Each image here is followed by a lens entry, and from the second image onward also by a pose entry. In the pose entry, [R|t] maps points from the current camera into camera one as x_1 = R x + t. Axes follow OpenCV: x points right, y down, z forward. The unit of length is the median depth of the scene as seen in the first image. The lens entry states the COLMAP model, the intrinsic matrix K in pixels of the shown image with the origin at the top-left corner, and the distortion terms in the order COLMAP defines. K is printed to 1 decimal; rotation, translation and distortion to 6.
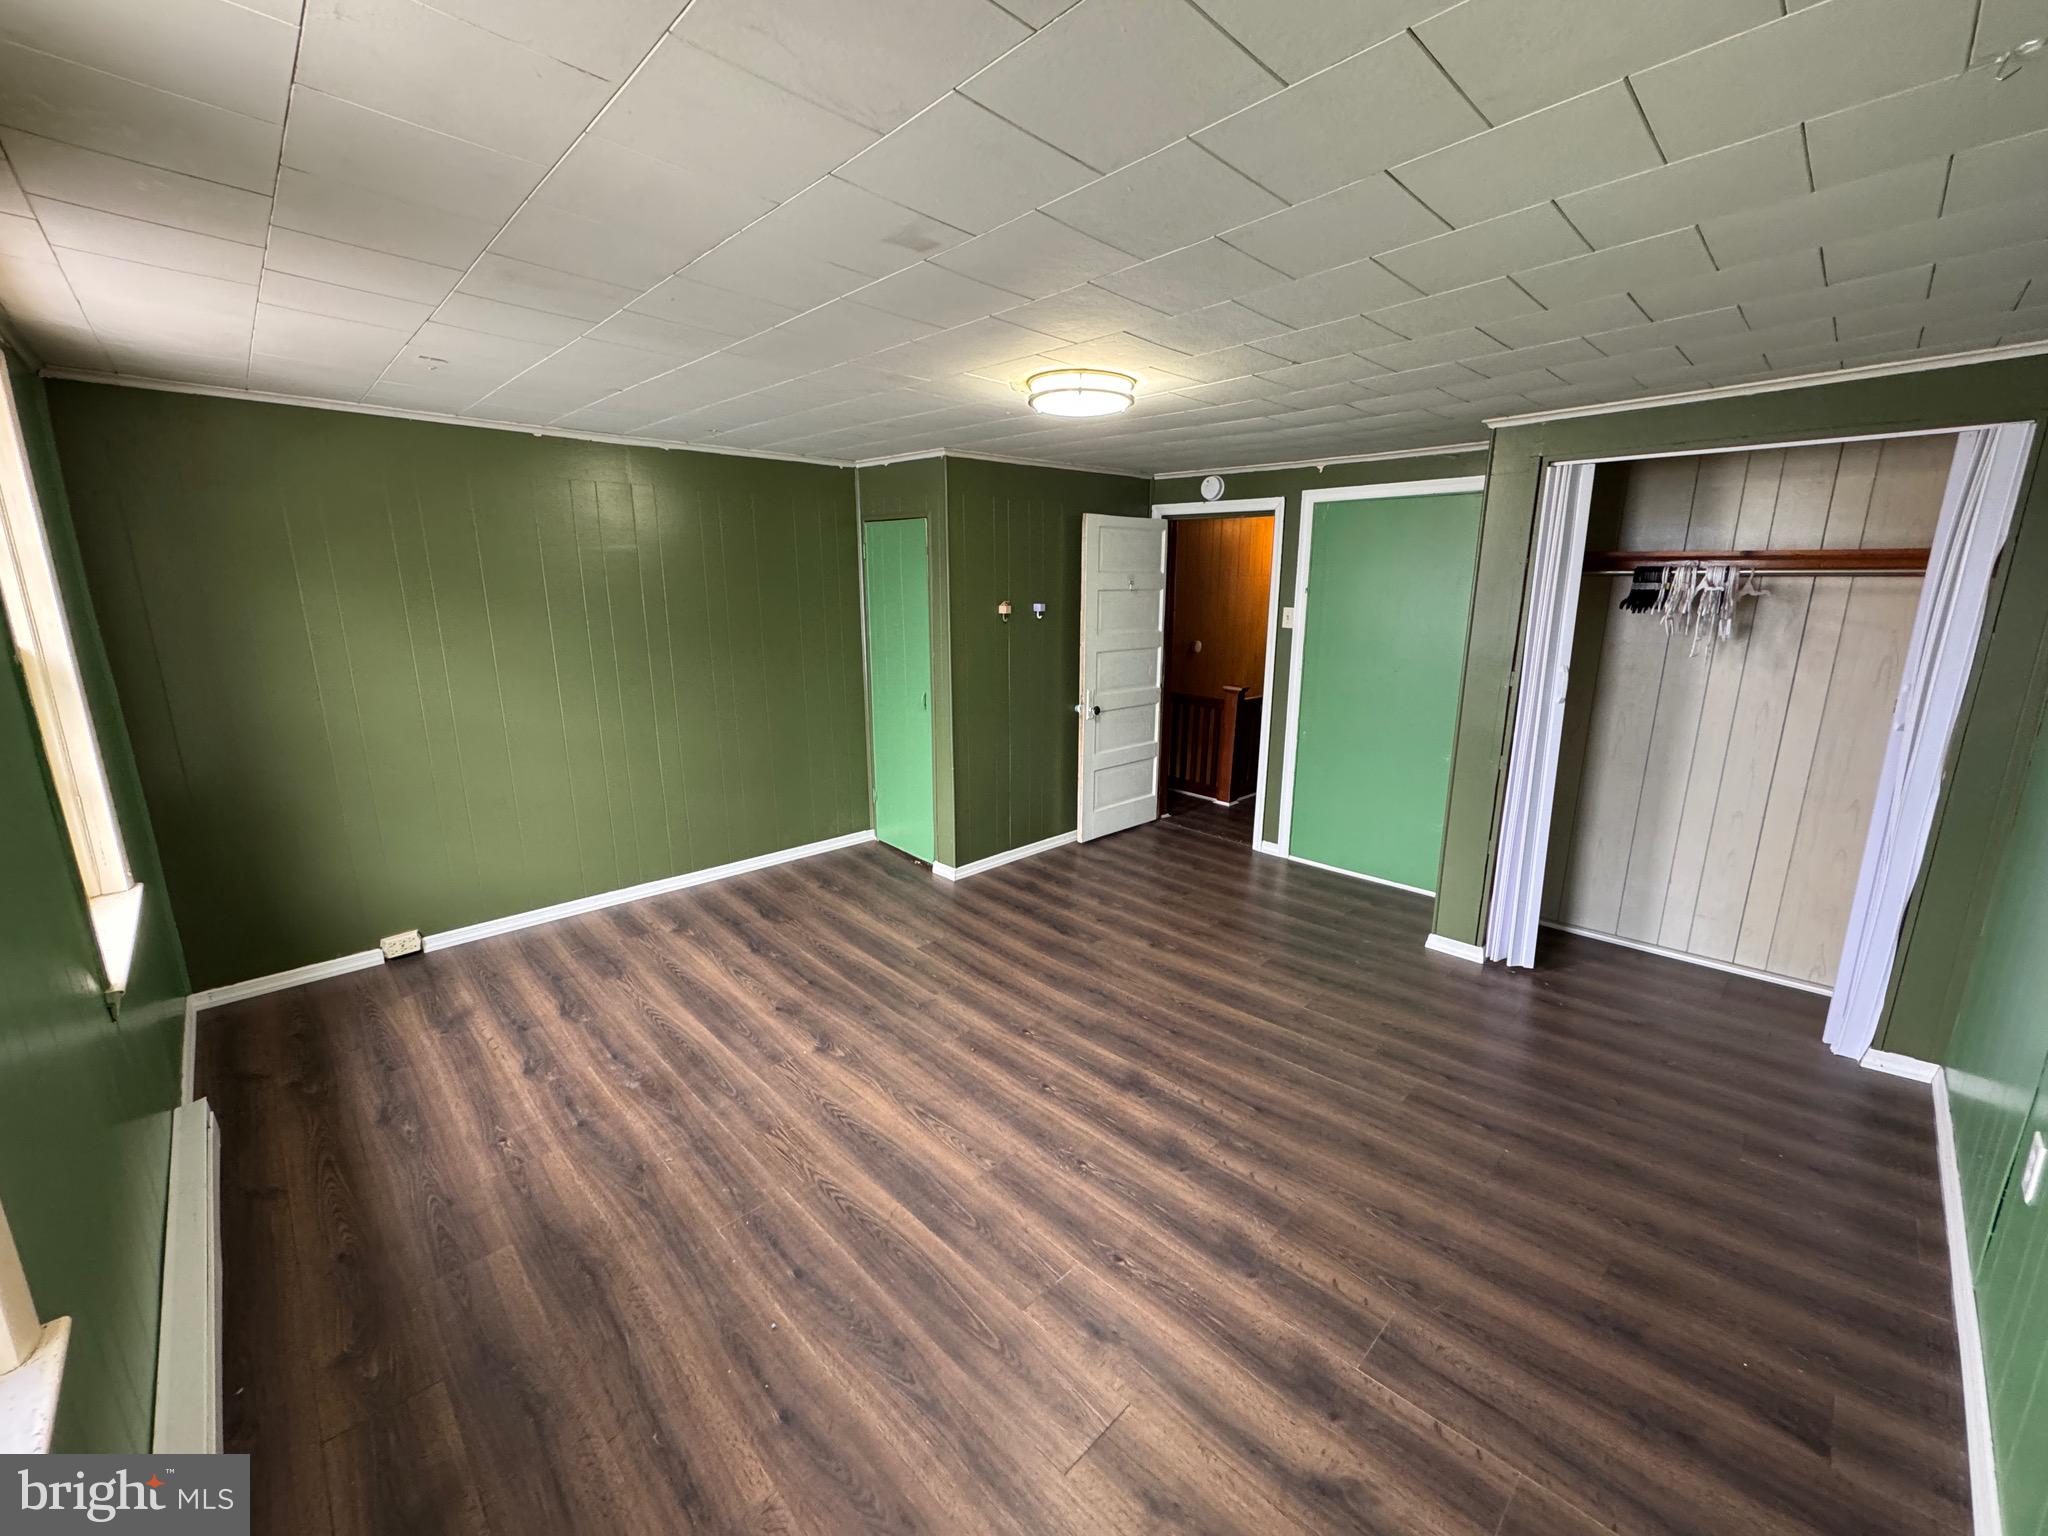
lens RADIAL K [[815.8, 0, 1026.5], [0, 815.8, 767.2], [0, 0, 1]] dist [0.000024, -0.000001]
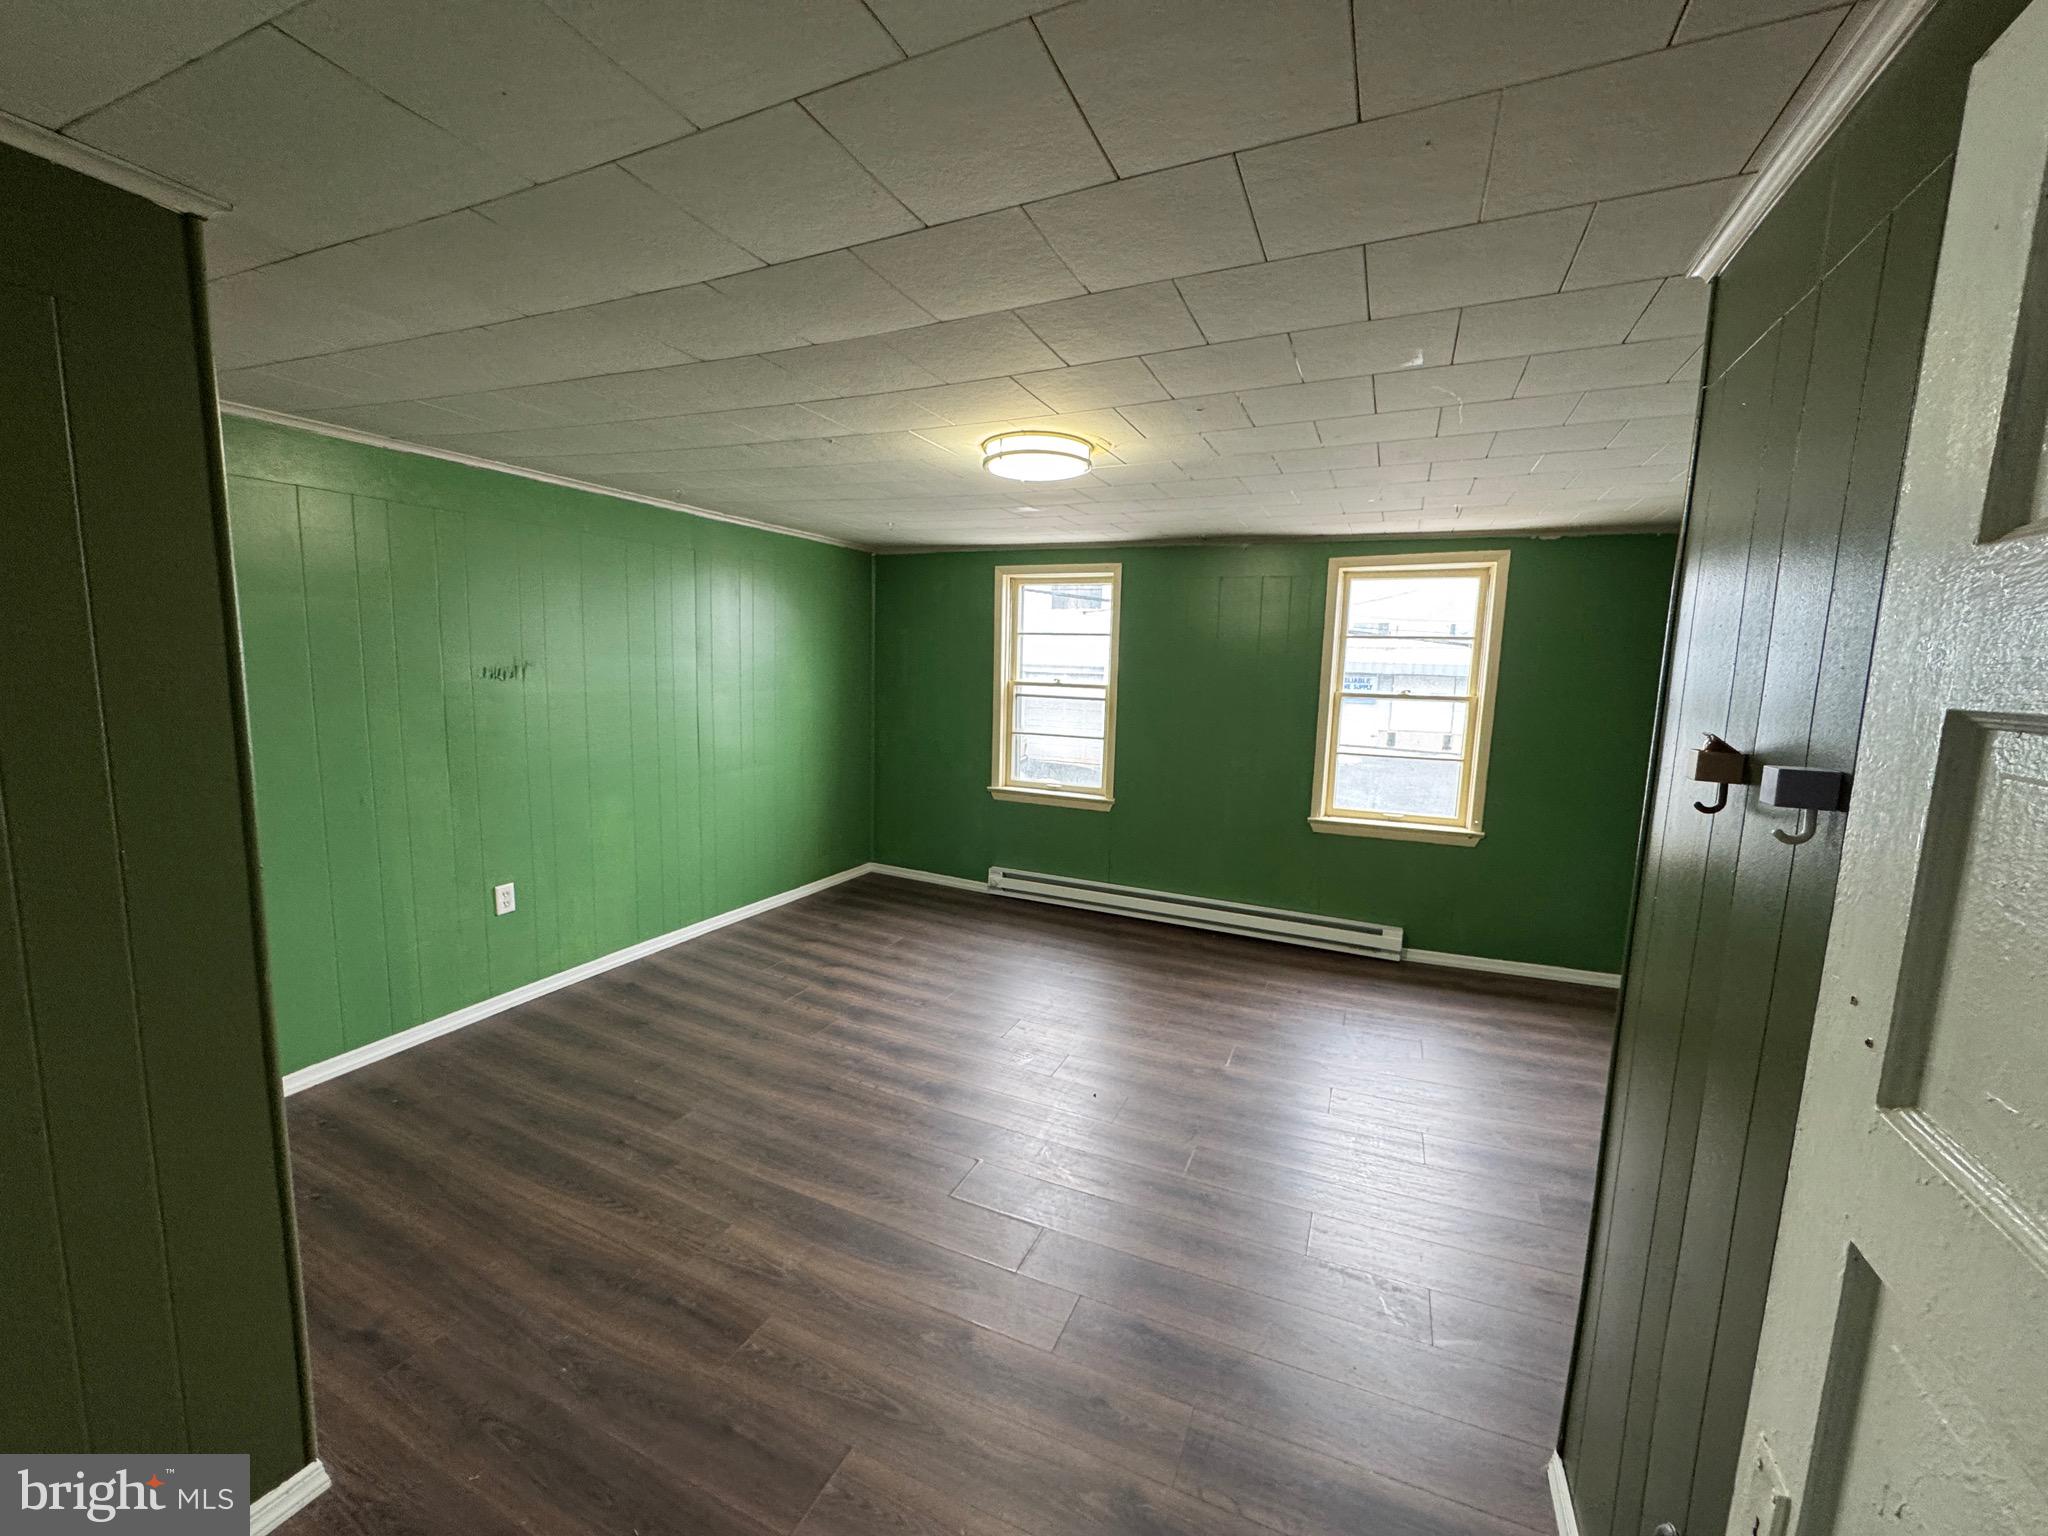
lens RADIAL K [[829.9, 0, 1024.0], [0, 829.9, 768.0], [0, 0, 1]] dist [-0.000280, -0.000014]
pose [[-0.931146, 0.016878, -0.364256, 0.484211], [-0.111916, 0.937490, 0.329527, -0.463730], [0.347048, 0.347604, -0.871051, 2.127489]]
